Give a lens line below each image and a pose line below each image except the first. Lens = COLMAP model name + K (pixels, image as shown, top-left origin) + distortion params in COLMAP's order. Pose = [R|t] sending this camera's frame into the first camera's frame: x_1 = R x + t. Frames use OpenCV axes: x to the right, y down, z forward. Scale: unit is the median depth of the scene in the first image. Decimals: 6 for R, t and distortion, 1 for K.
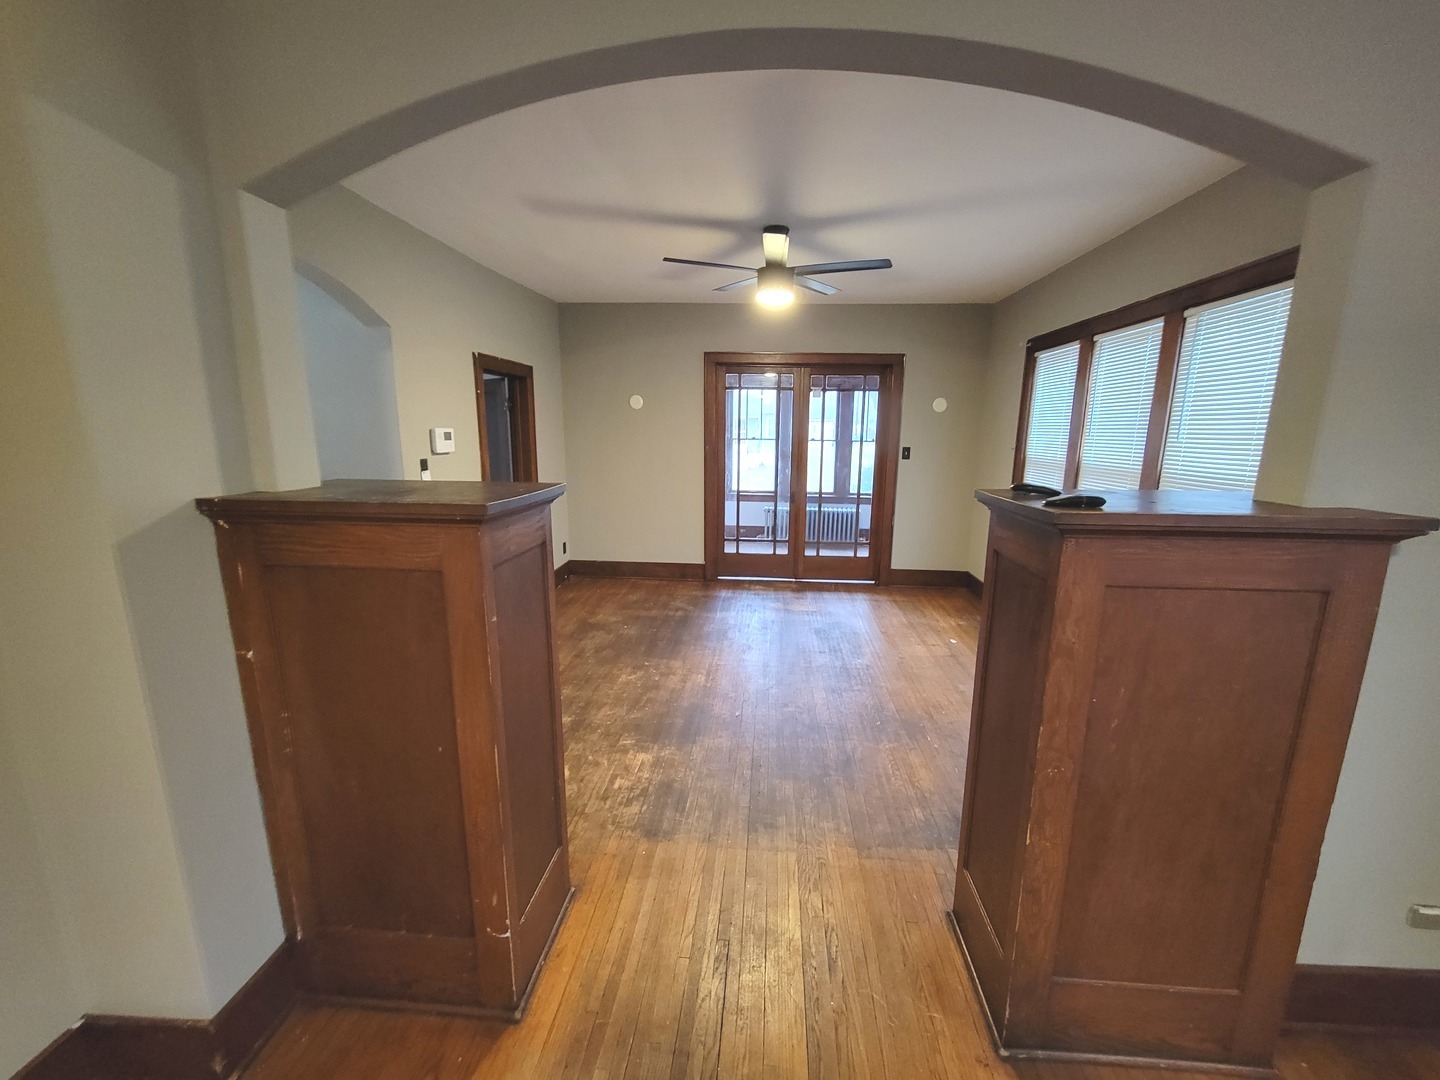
lens RADIAL K [[592.7, 0, 730.9], [0, 592.7, 549.8], [0, 0, 1]] dist [-0.000563, 0.001146]
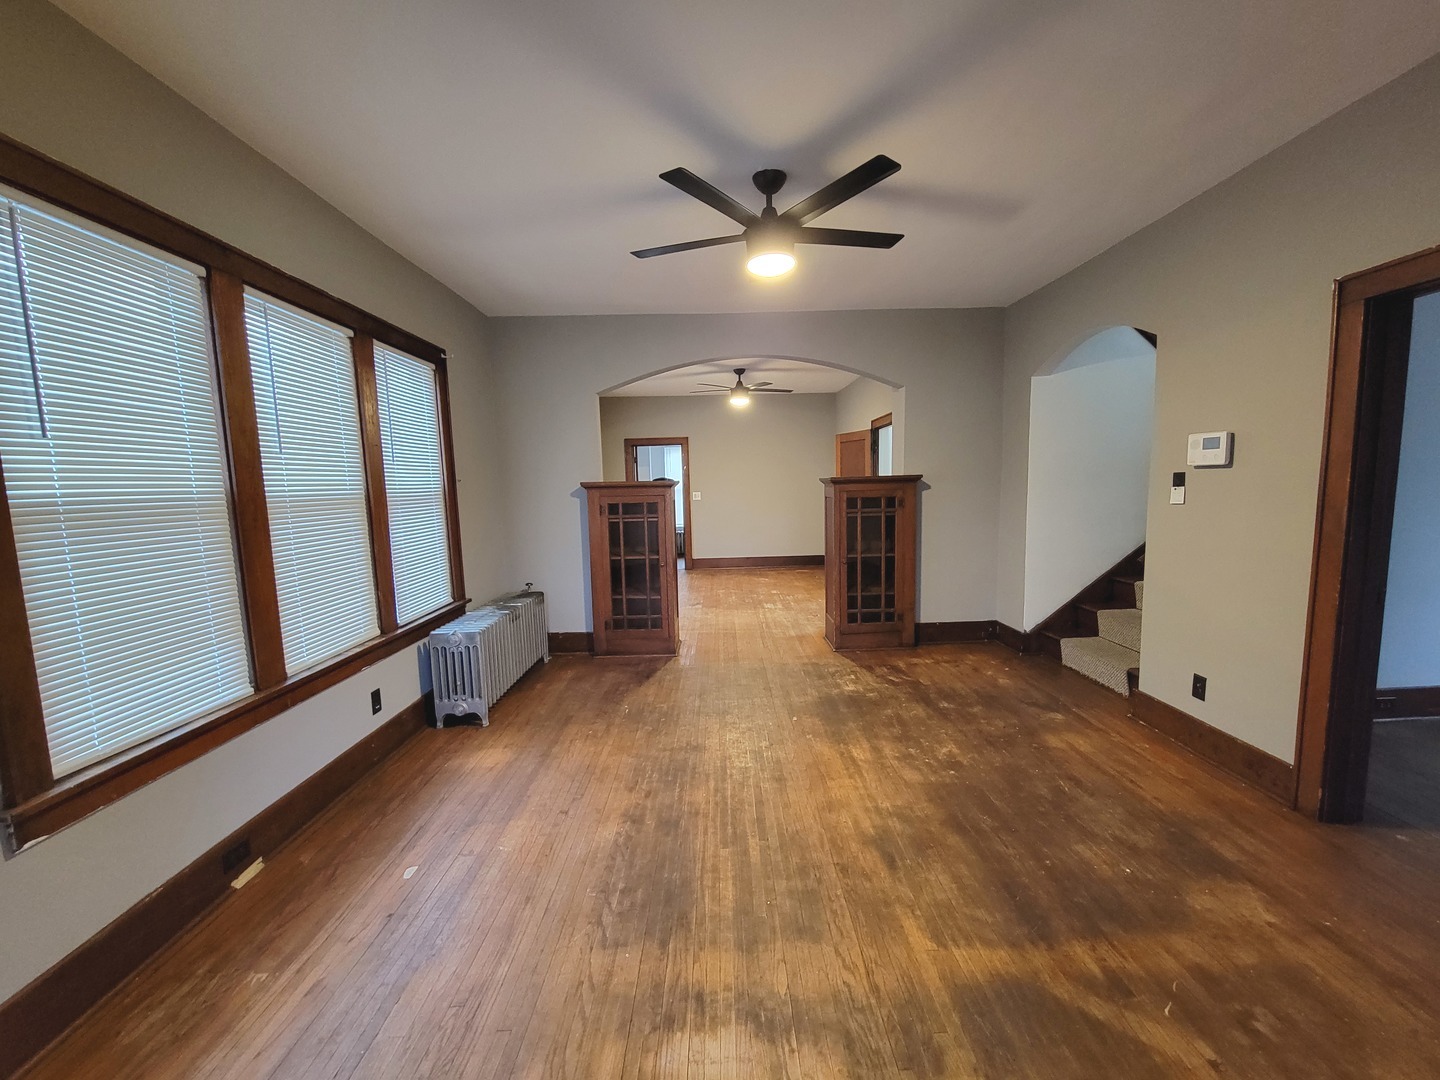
lens RADIAL K [[592.7, 0, 730.9], [0, 592.7, 549.8], [0, 0, 1]] dist [-0.000563, 0.001146]
pose [[-0.995764, 0.024662, -0.088577, 0.127734], [-0.004011, 0.950786, 0.309822, -0.201050], [0.091859, 0.308865, -0.946660, 1.160206]]
